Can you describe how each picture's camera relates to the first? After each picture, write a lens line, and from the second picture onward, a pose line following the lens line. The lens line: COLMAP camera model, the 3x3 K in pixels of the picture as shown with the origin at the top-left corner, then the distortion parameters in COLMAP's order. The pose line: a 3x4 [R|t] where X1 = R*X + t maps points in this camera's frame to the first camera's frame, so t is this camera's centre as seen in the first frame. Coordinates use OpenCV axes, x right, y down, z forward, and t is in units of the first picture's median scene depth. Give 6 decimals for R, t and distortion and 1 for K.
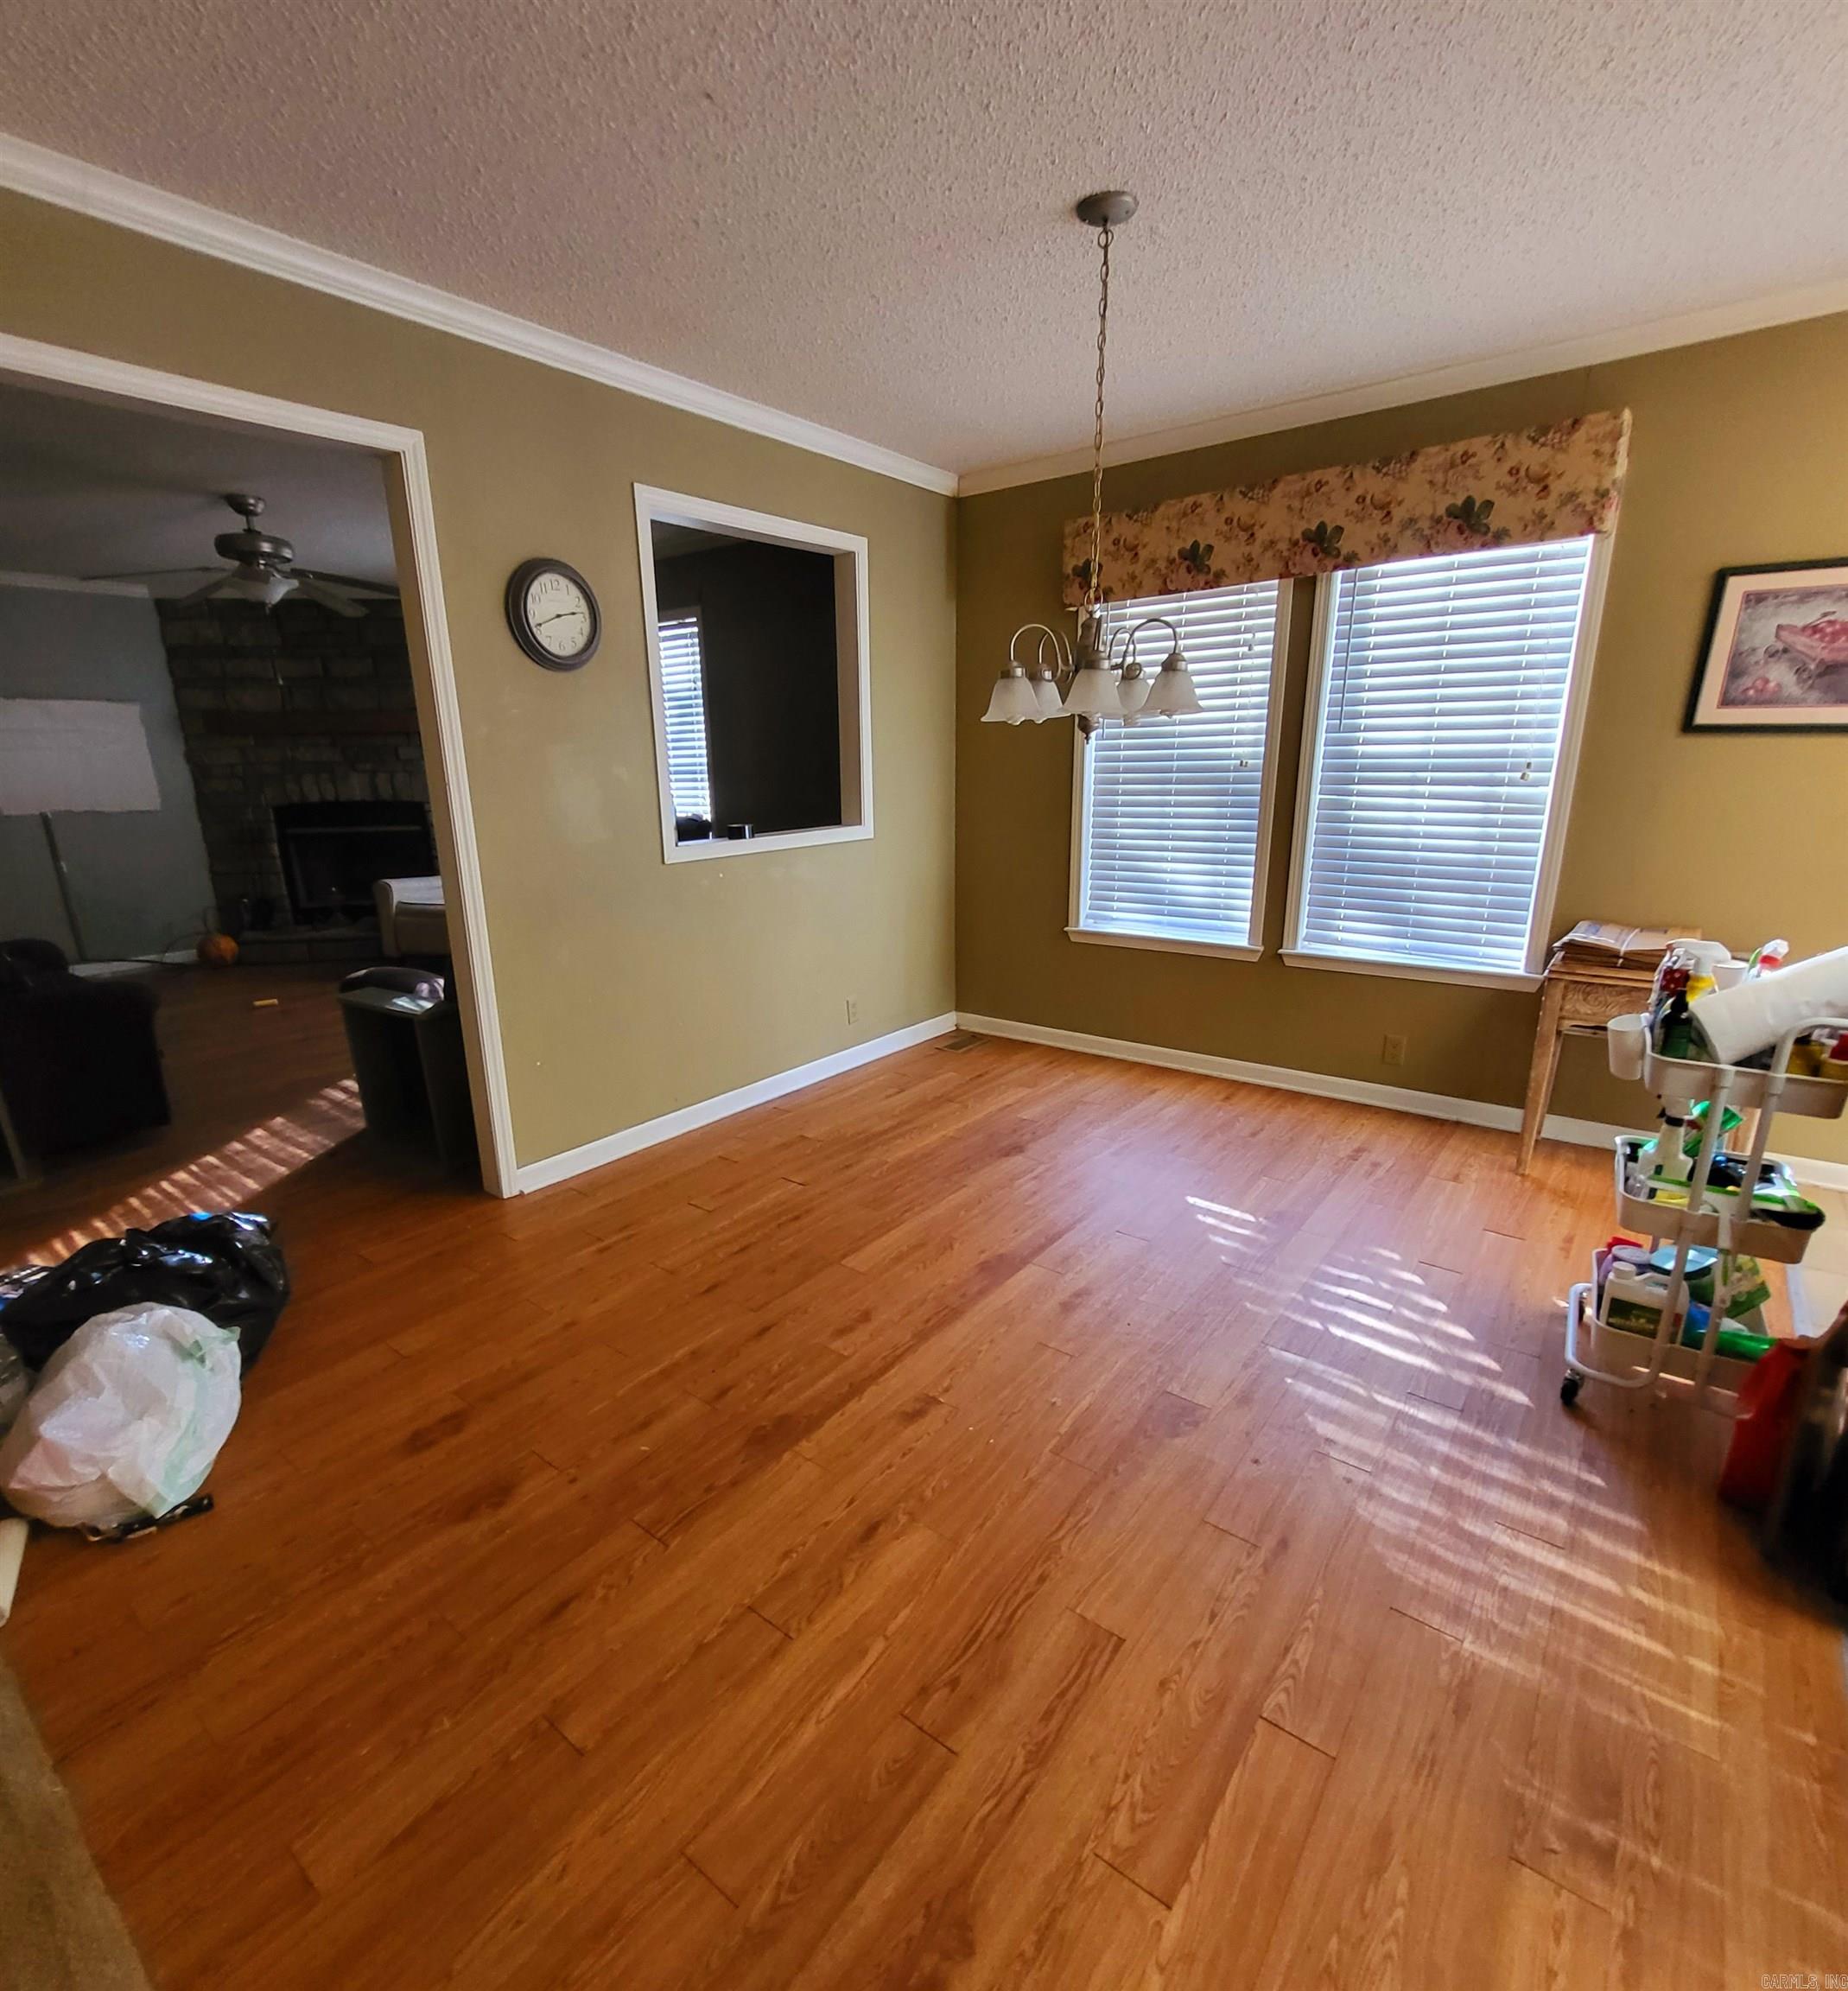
lens RADIAL K [[954.7, 0, 910.2], [0, 954.7, 1042.3], [0, 0, 1]] dist [-0.010885, 0.000059]
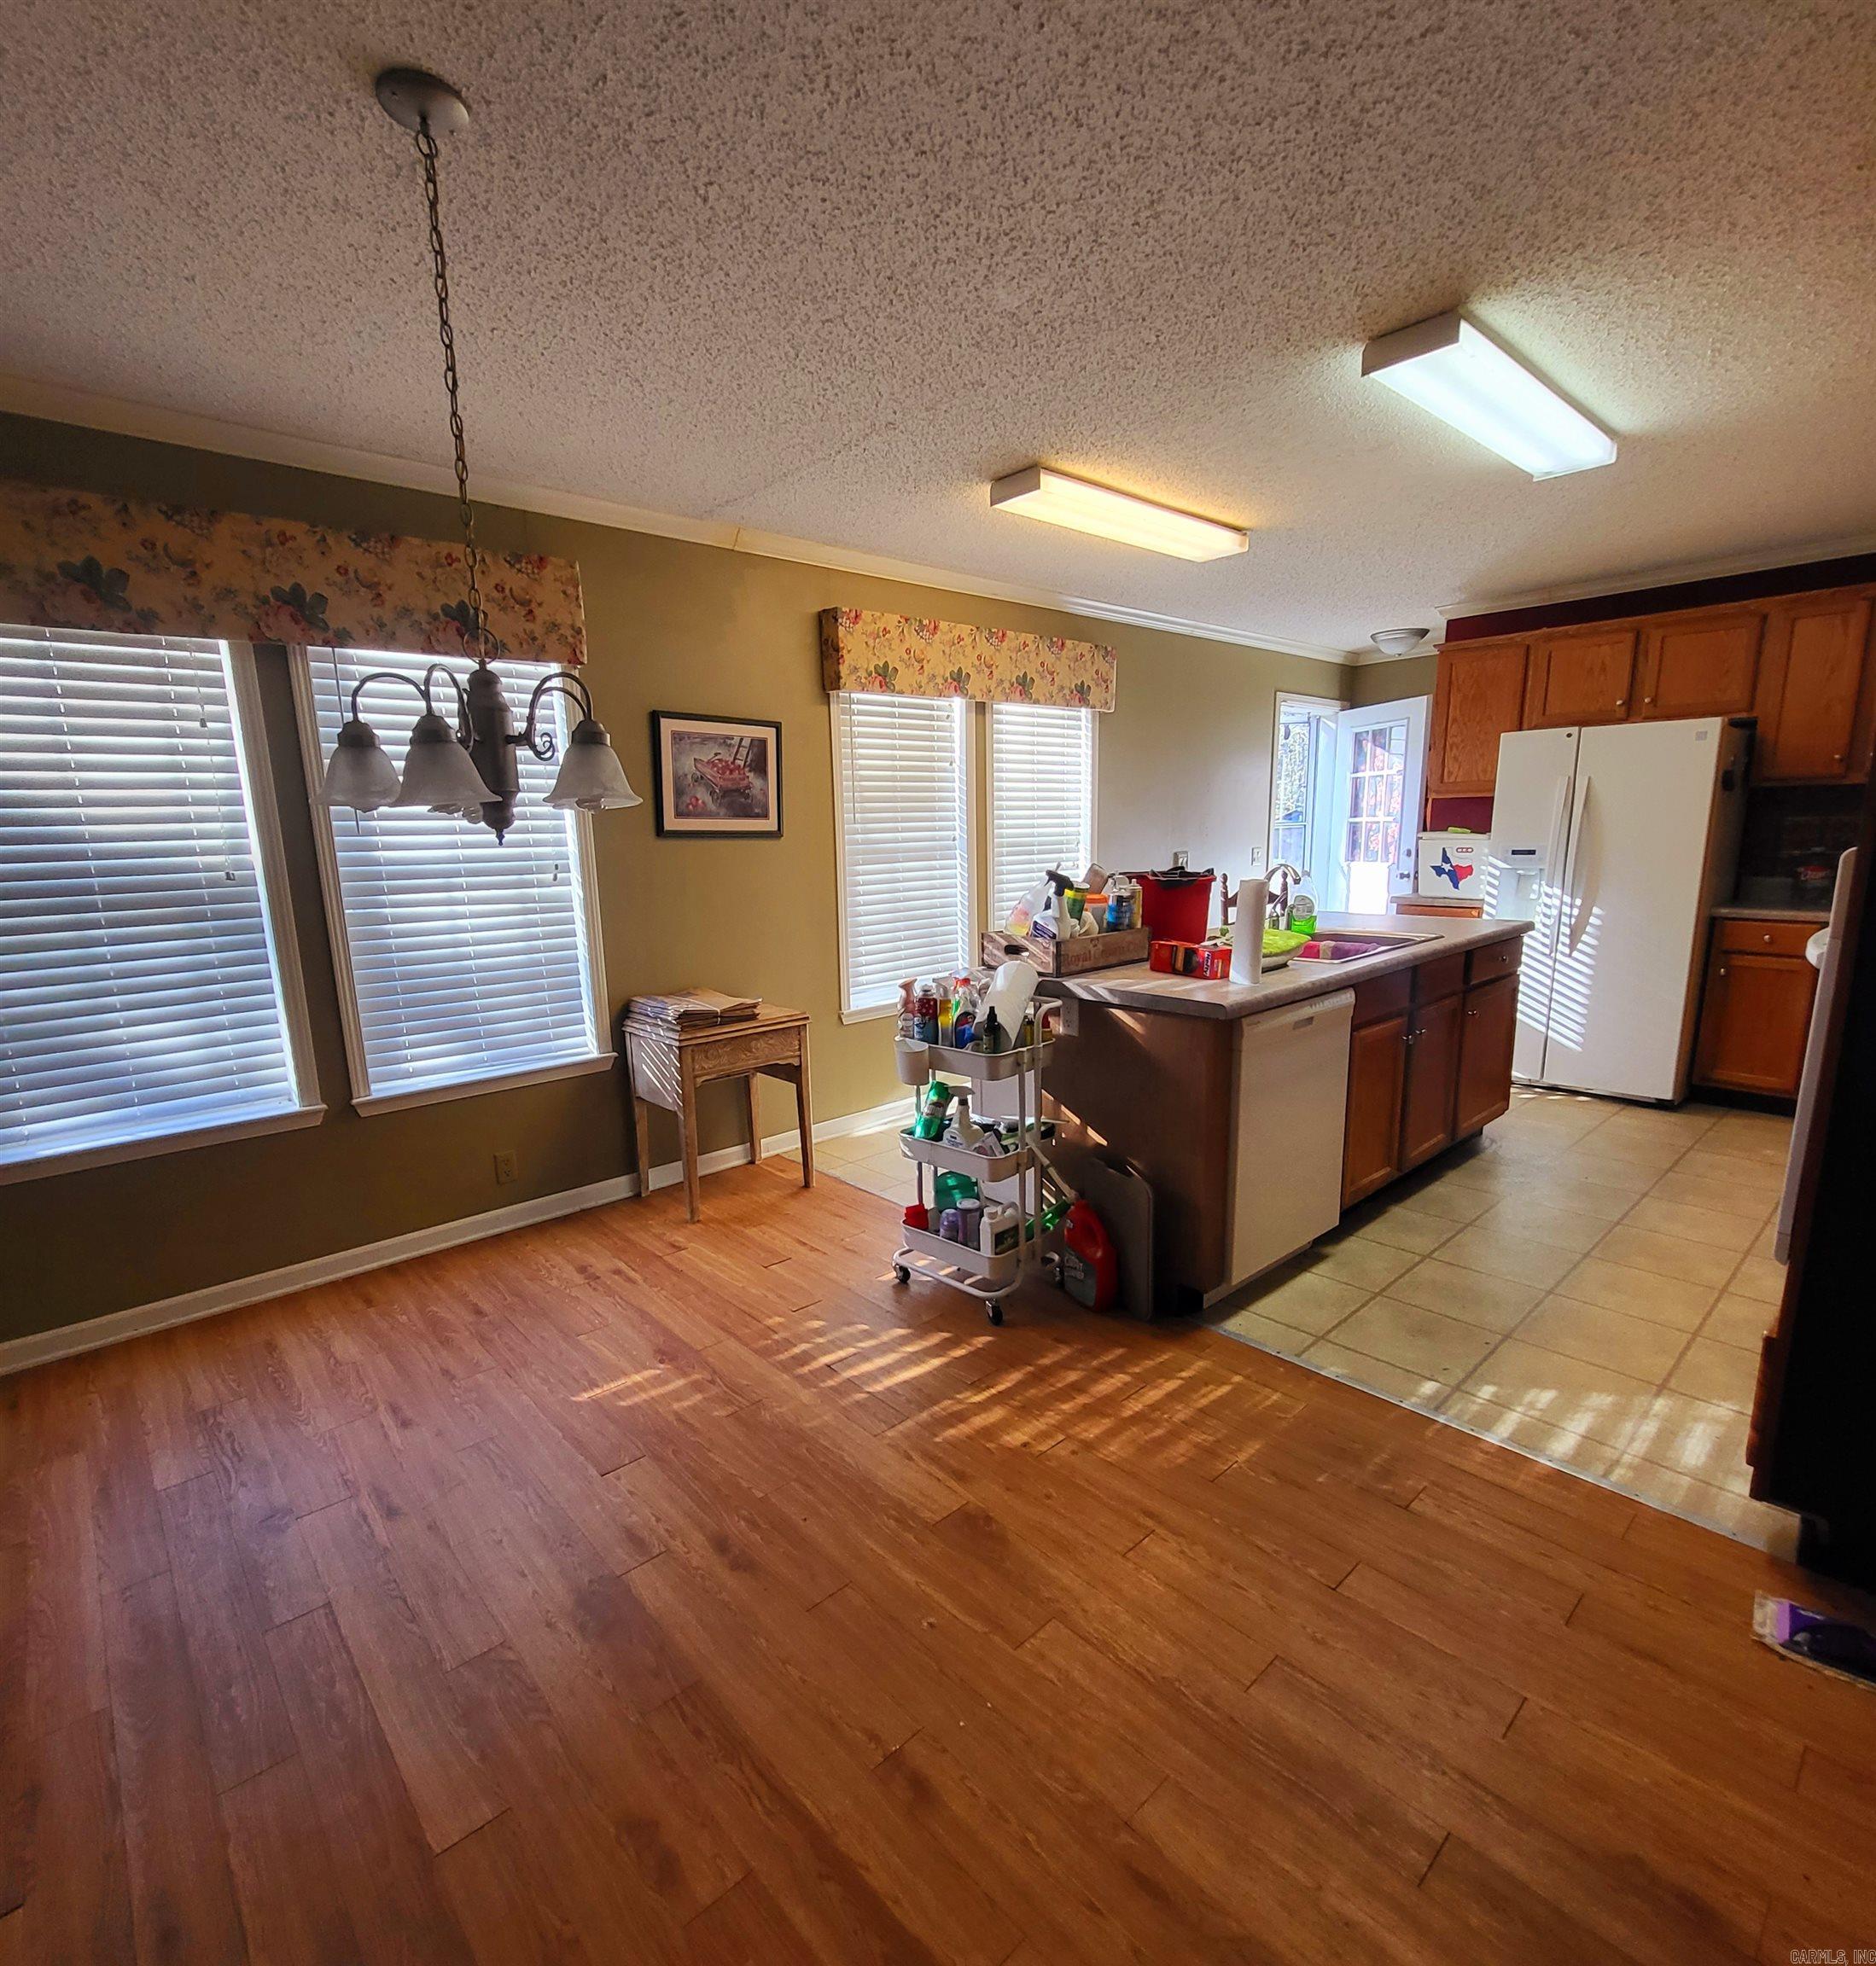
lens RADIAL K [[973.5, 0, 903.7], [0, 973.5, 1032.4], [0, 0, 1]] dist [0.016859, -0.002464]
pose [[0.186643, -0.190135, 0.963853, -0.346848], [0.299501, 0.945403, 0.128500, -0.134696], [-0.935662, 0.264692, 0.233399, 0.411956]]
